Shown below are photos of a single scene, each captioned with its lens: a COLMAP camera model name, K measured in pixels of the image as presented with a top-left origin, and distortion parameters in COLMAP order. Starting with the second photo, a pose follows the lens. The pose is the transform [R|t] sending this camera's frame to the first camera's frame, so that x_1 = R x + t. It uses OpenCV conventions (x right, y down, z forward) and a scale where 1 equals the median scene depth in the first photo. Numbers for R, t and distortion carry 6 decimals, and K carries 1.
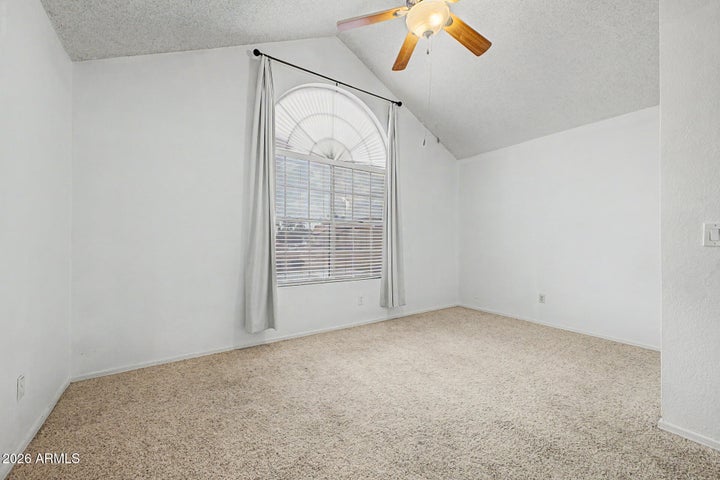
lens RADIAL K [[289.2, 0, 362.8], [0, 289.2, 239.5], [0, 0, 1]] dist [0.014195, -0.004016]
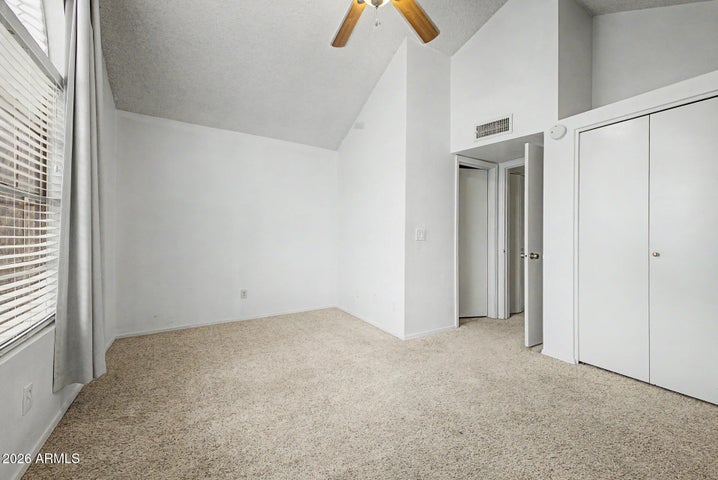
lens RADIAL K [[288.4, 0, 357.3], [0, 288.4, 236.6], [0, 0, 1]] dist [0.014195, -0.004016]
pose [[0.048065, -0.006309, 0.998824, -0.379757], [-0.002135, 0.999977, 0.006419, -0.002331], [-0.998842, -0.002441, 0.048050, 0.595826]]
